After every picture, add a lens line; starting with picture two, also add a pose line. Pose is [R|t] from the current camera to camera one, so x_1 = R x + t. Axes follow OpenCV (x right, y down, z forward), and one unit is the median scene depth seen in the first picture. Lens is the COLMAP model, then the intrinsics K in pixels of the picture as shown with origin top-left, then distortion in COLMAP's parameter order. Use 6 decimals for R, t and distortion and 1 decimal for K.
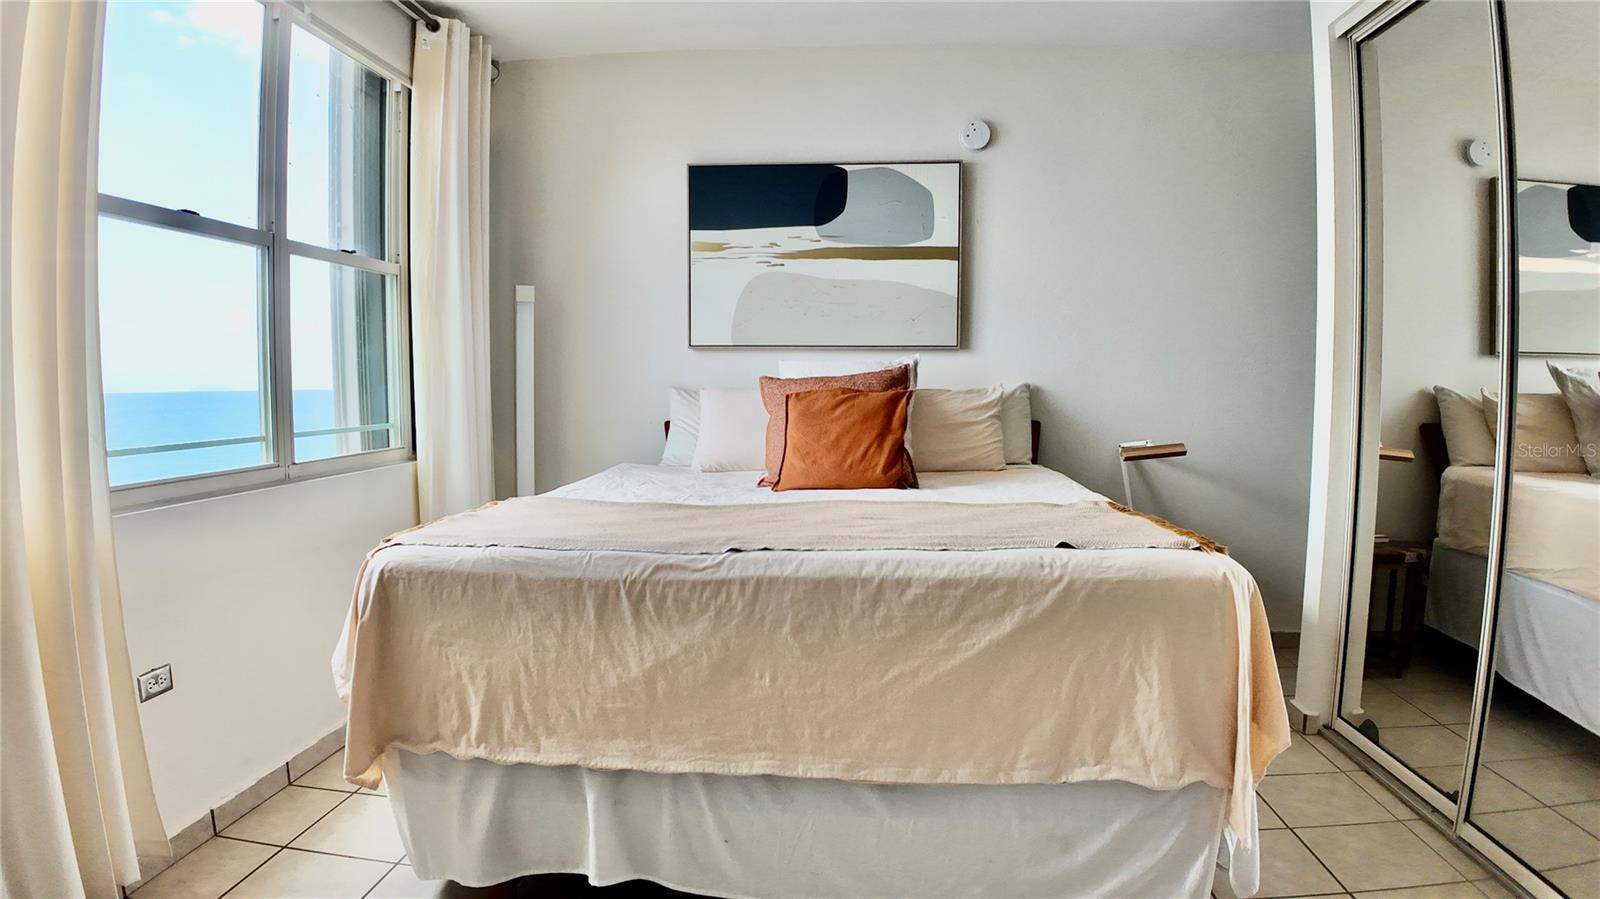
lens RADIAL K [[847.1, 0, 800.0], [0, 847.1, 449.5], [0, 0, 1]] dist [-0.085339, -0.025388]
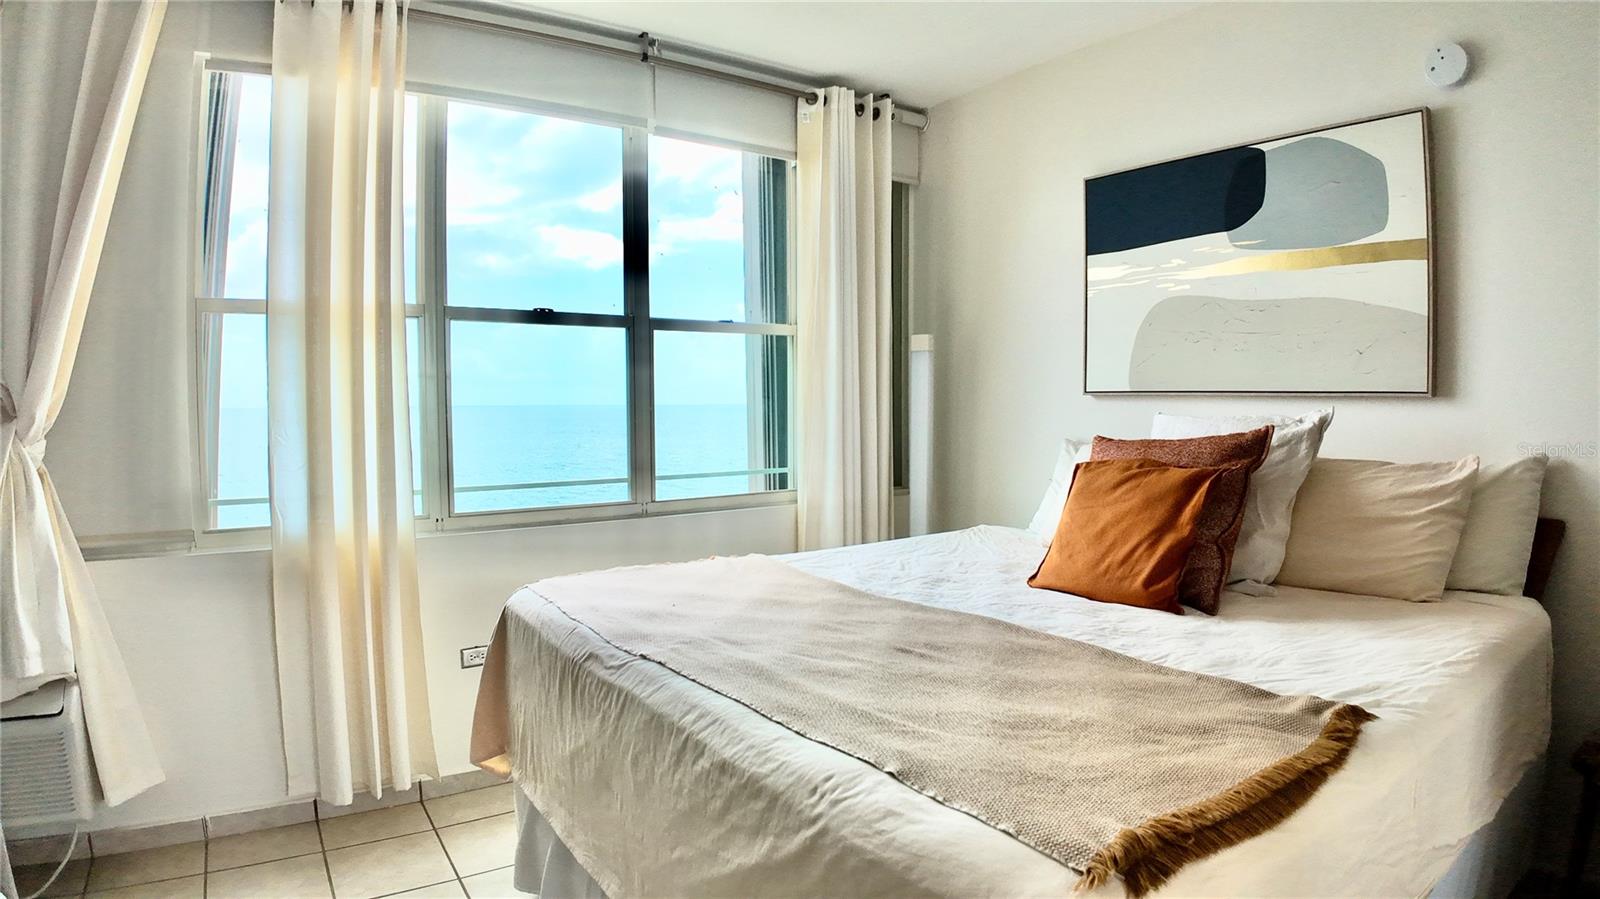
lens RADIAL K [[847.1, 0, 800.0], [0, 847.1, 449.5], [0, 0, 1]] dist [-0.085339, -0.025388]
pose [[0.636919, 0.041112, -0.769834, 0.407042], [-0.054899, 0.998461, 0.007901, -0.068780], [0.768974, 0.037231, 0.638195, 0.299597]]
